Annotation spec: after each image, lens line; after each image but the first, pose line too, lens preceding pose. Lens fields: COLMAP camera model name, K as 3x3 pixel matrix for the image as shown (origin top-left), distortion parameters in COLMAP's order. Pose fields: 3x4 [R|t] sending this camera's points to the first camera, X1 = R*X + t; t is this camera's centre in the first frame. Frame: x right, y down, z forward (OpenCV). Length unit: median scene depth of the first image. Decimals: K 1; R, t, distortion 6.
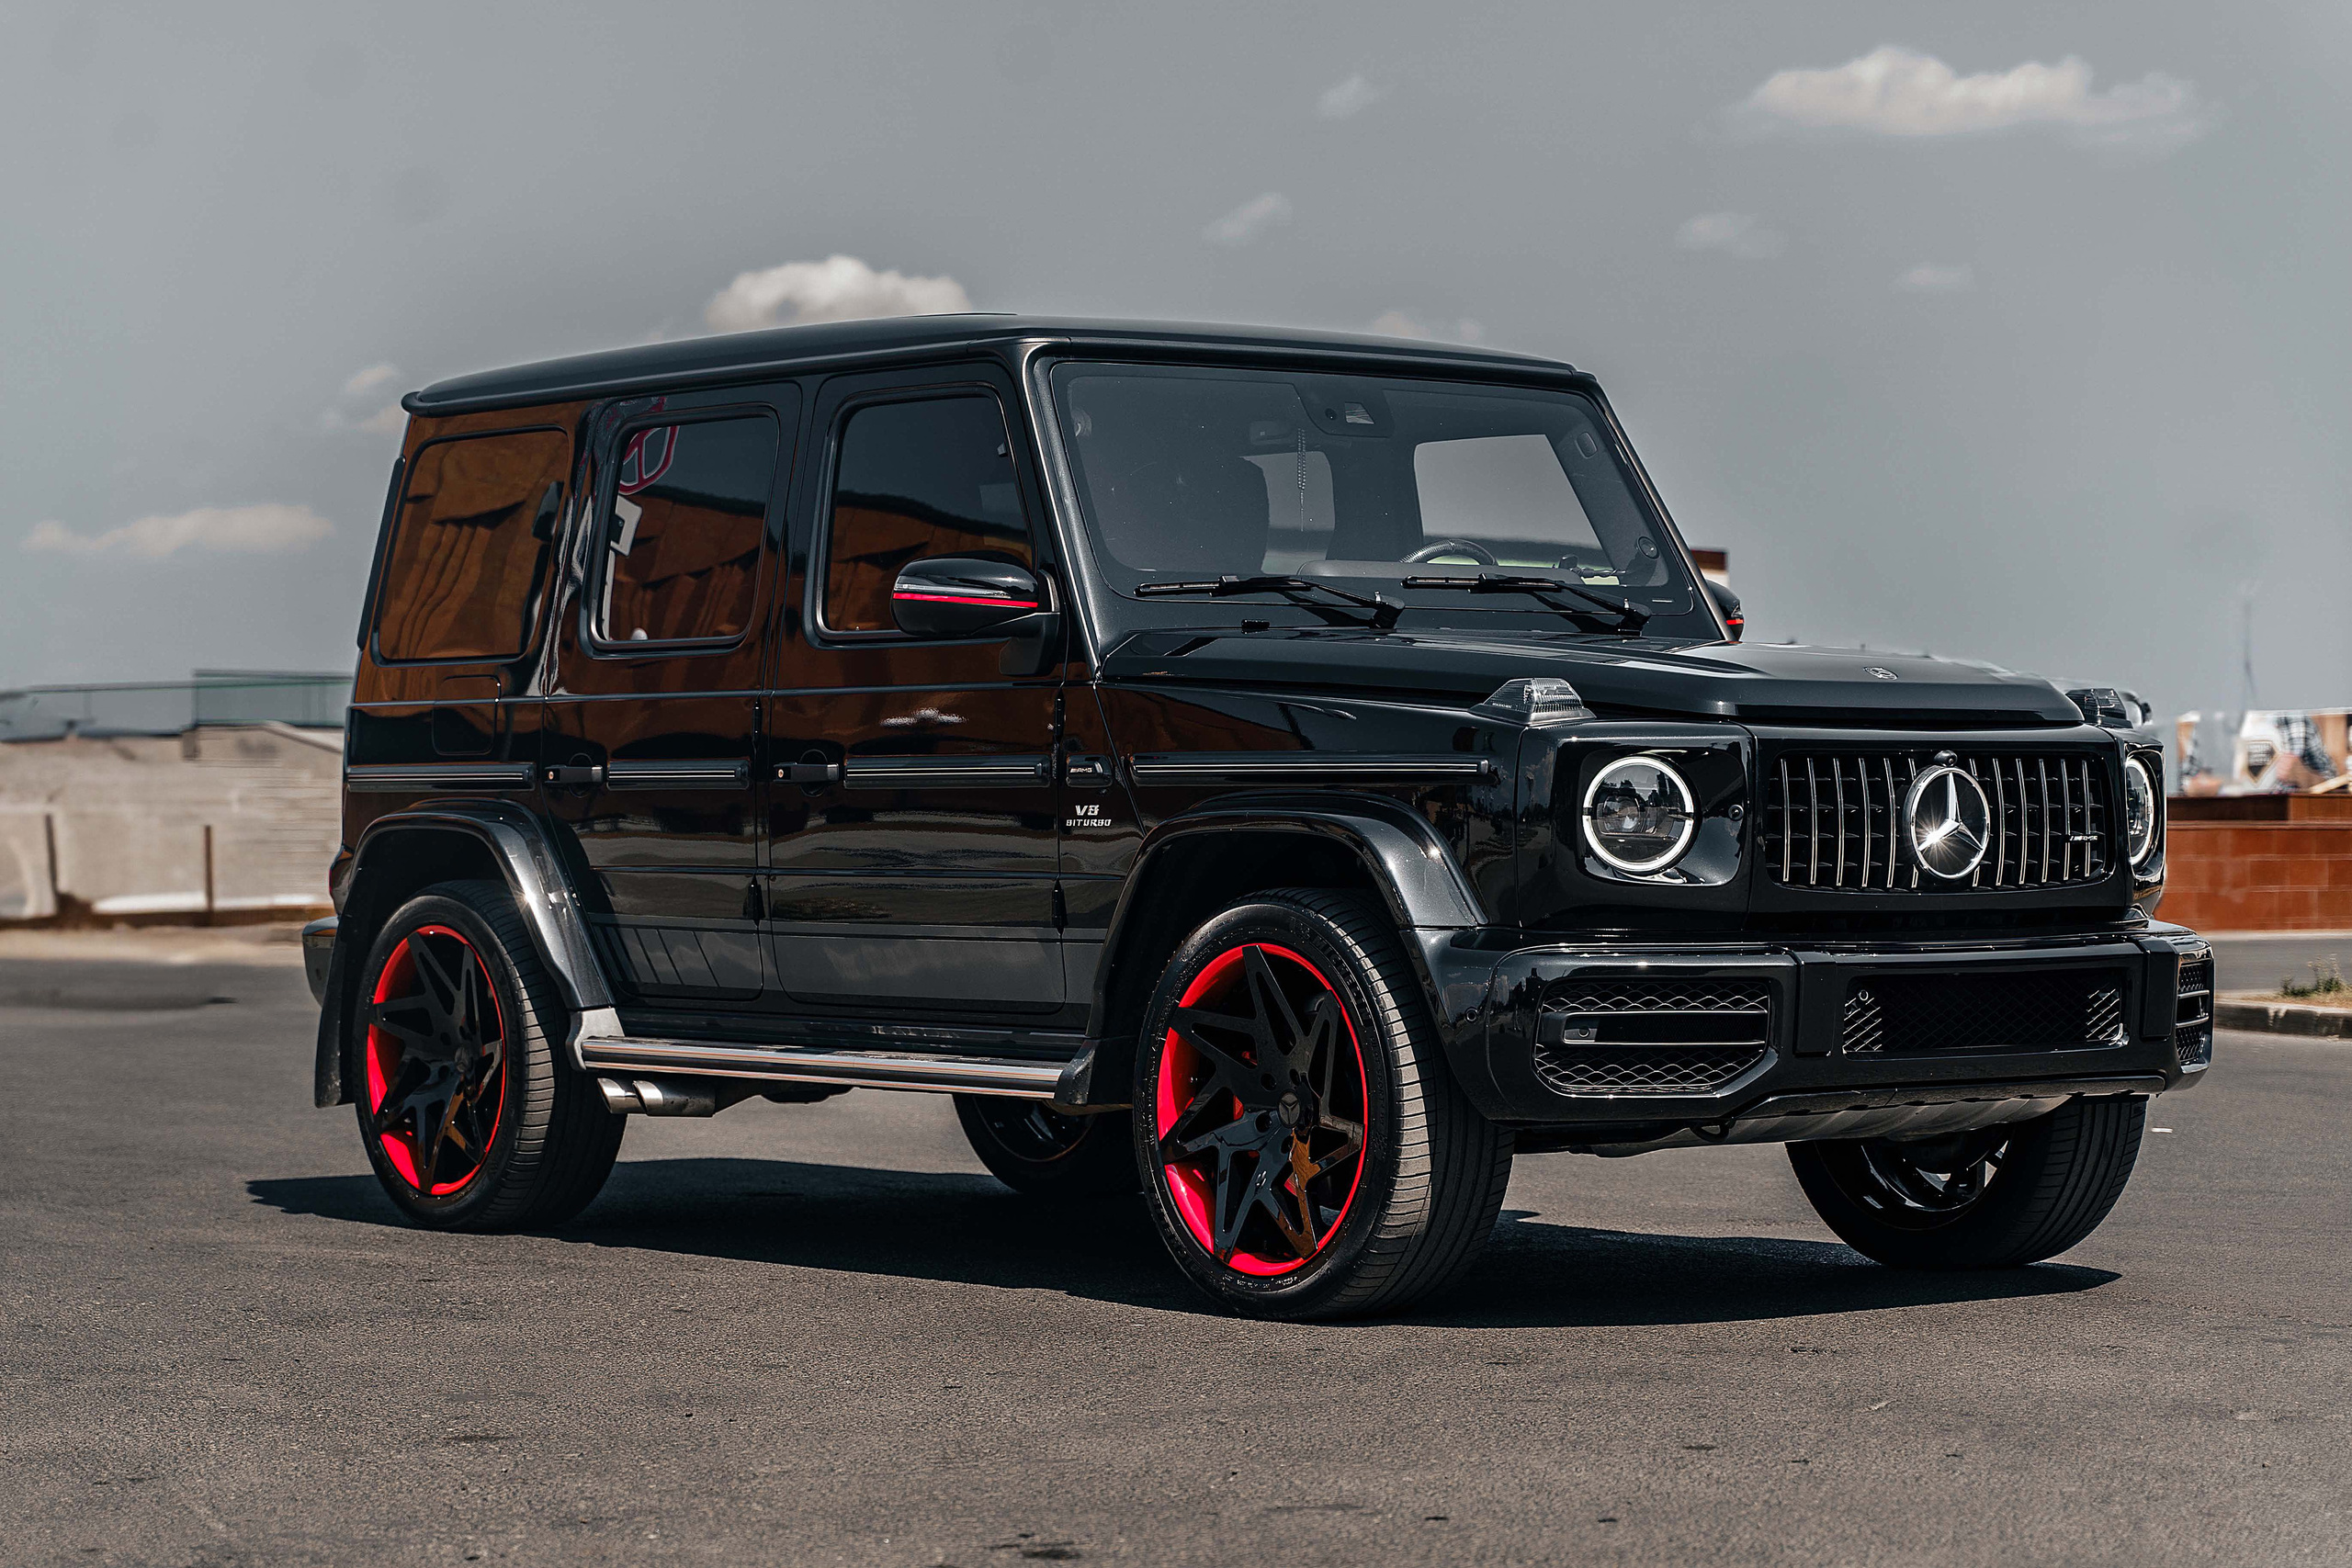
lens RADIAL K [[5445.4, 0, 1080.3], [0, 5445.4, 810.5], [0, 0, 1]] dist [0.020468, 0.000000]
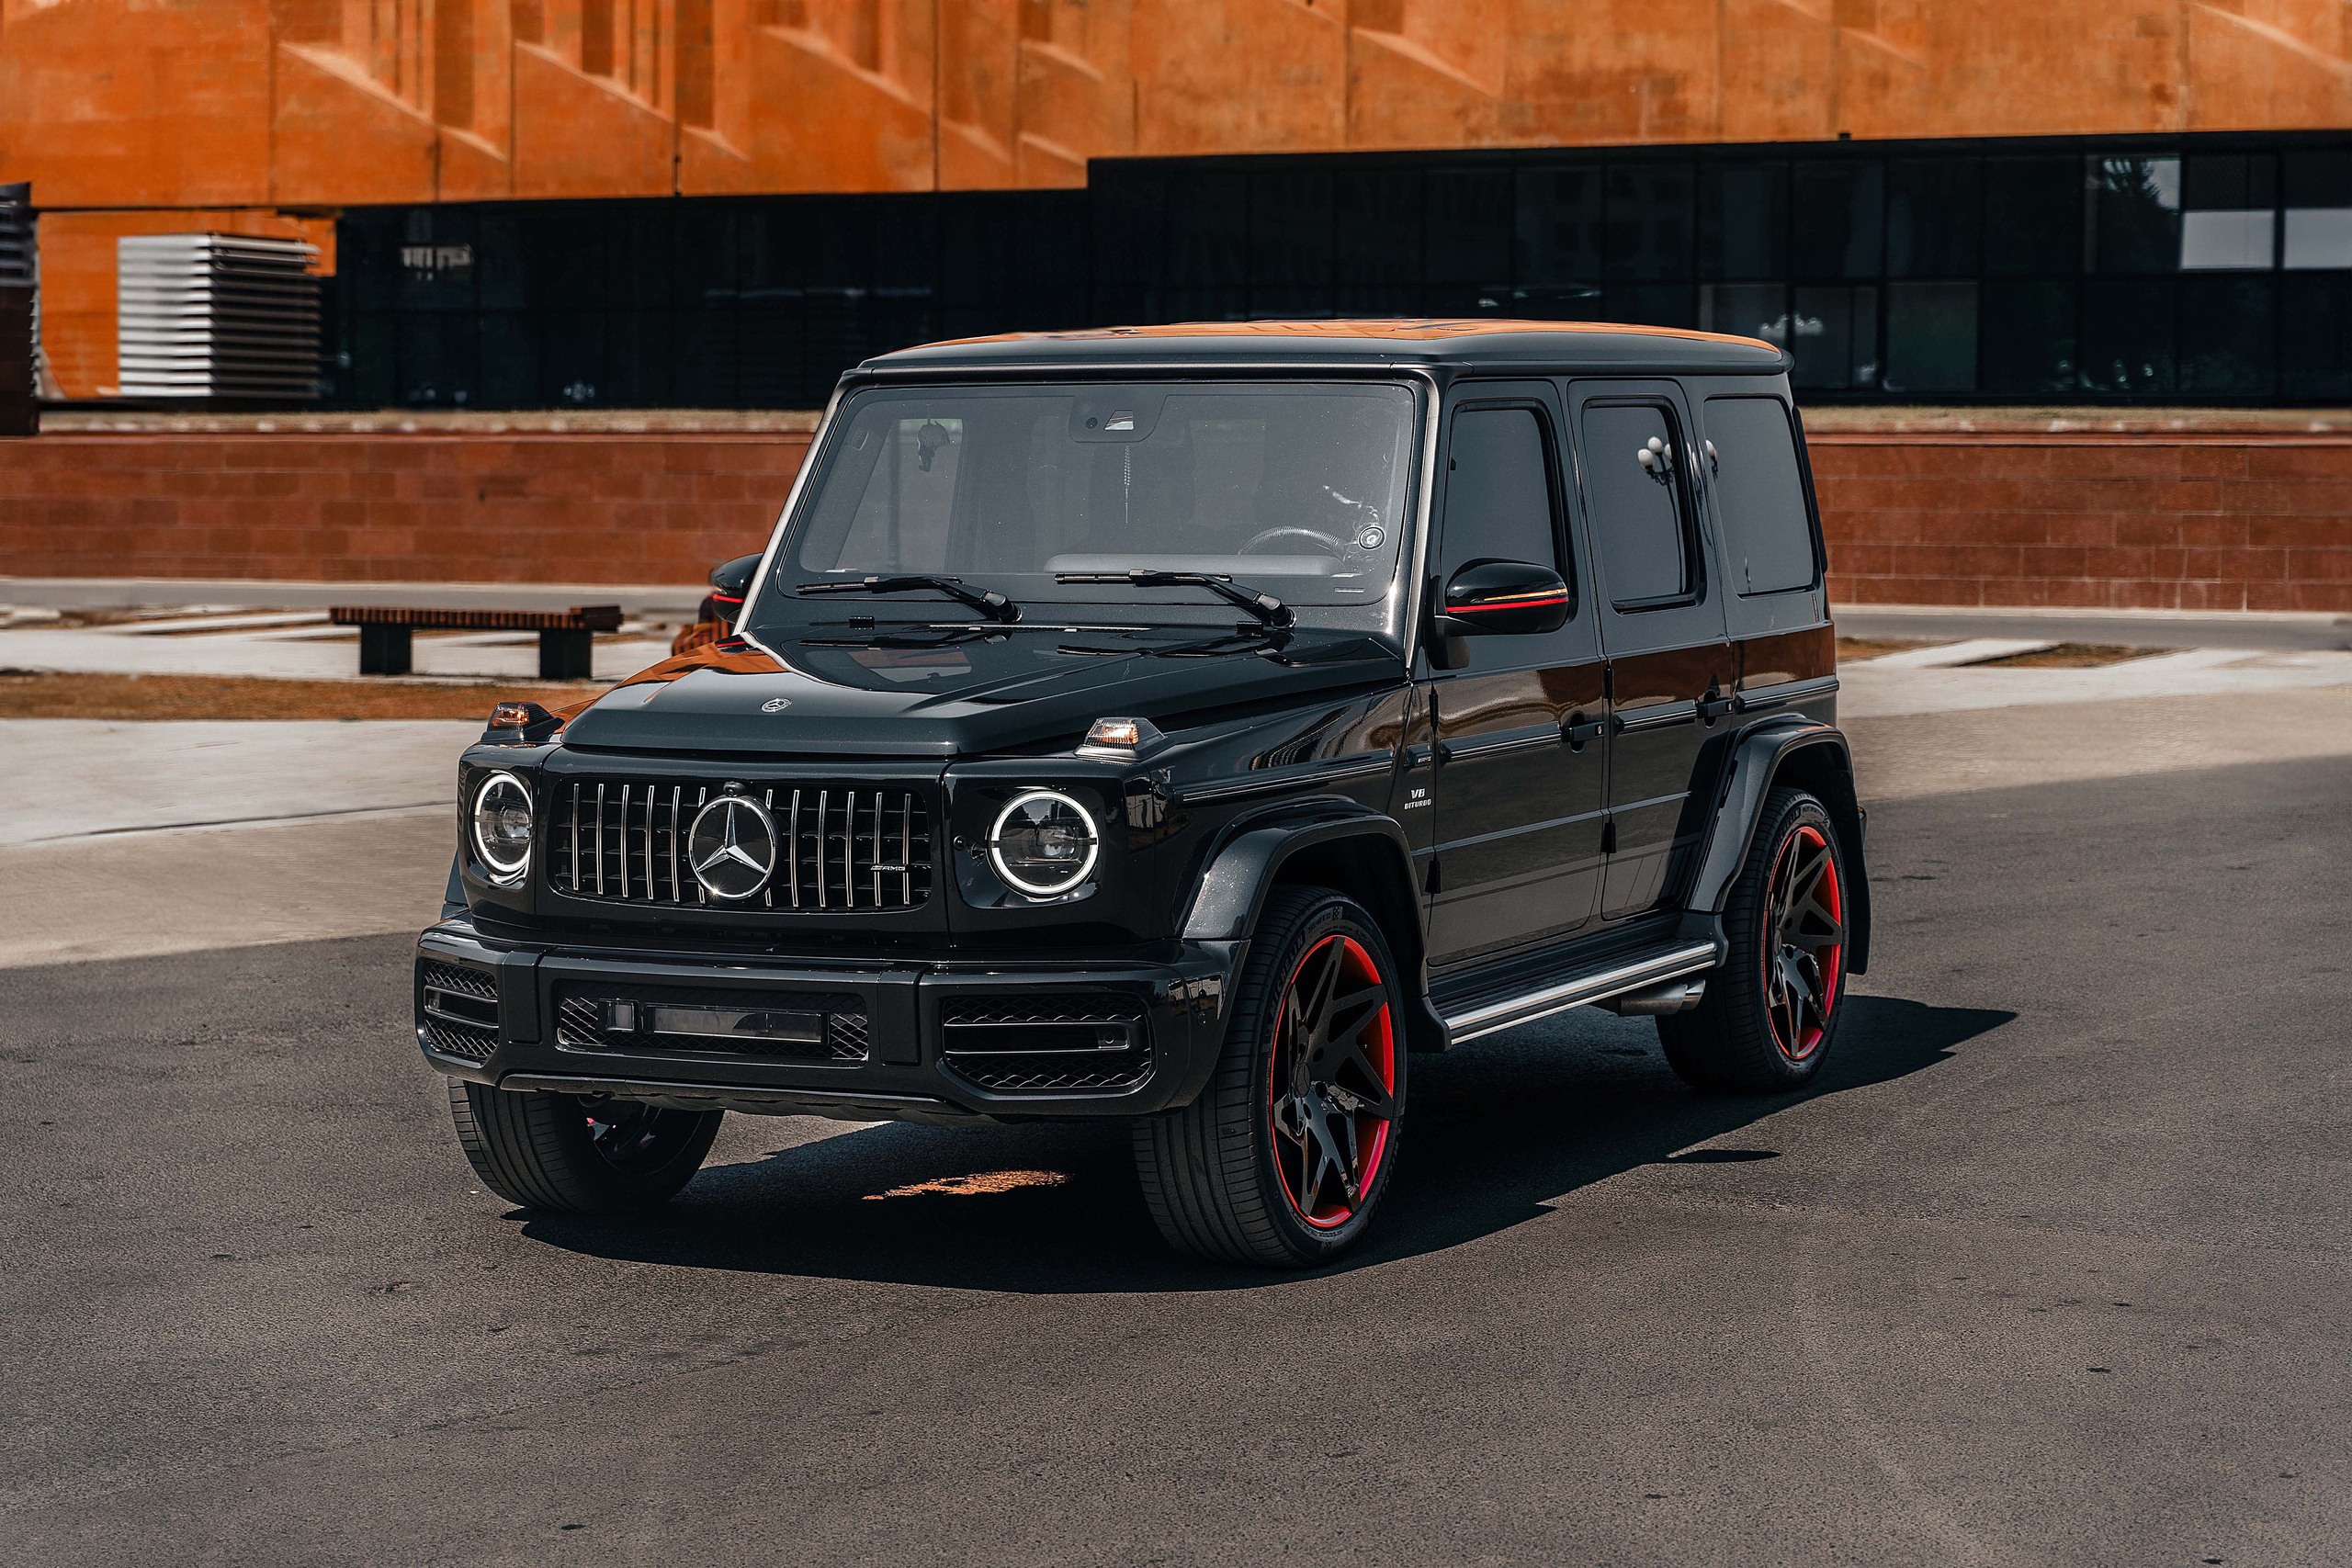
lens RADIAL K [[4888.4, 0, 926.4], [0, 4888.4, 776.1], [0, 0, 1]] dist [0.008291, 0.000000]
pose [[0.399769, 0.066378, -0.914209, 1.083246], [0.010016, 0.996999, 0.076769, -0.088156], [0.916561, -0.039846, 0.397905, 0.640342]]
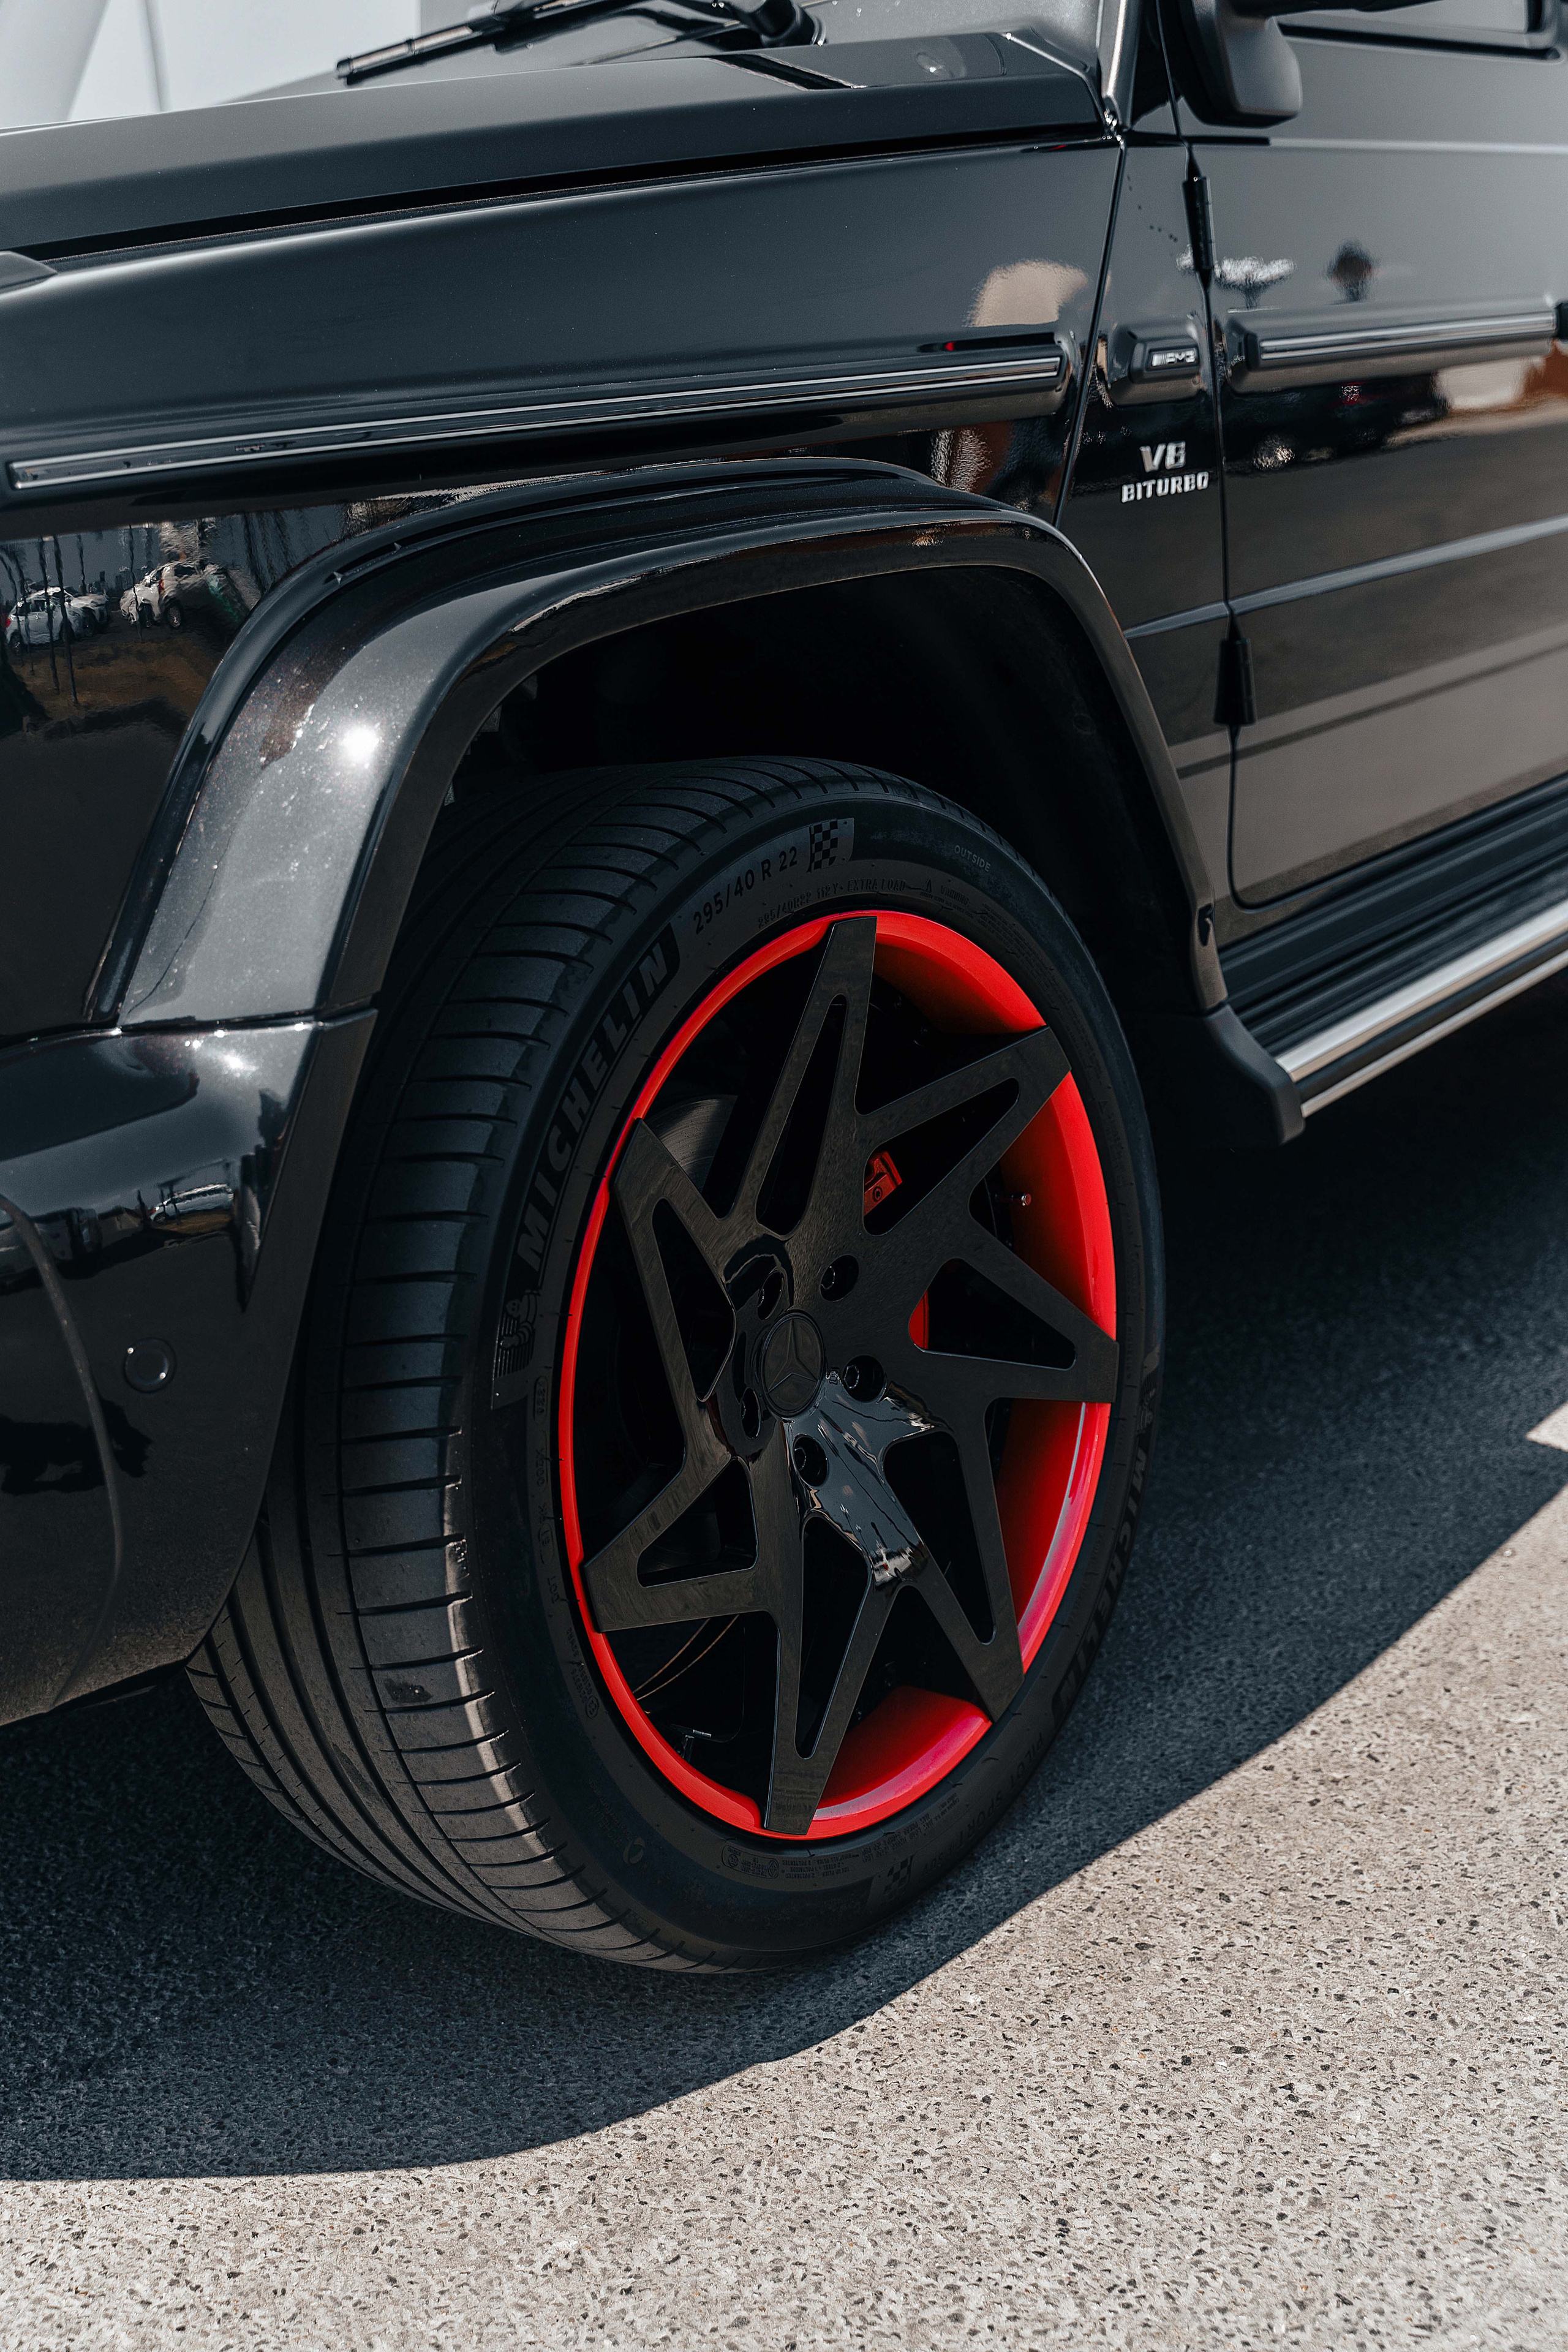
lens RADIAL K [[2604.0, 0, 767.6], [0, 2604.0, 1152.0], [0, 0, 1]] dist [0.004338, 0.000000]
pose [[0.266431, 0.215539, -0.939445, 0.343604], [0.119215, 0.959823, 0.254024, -0.003869], [0.956453, -0.179676, 0.230031, 1.078774]]
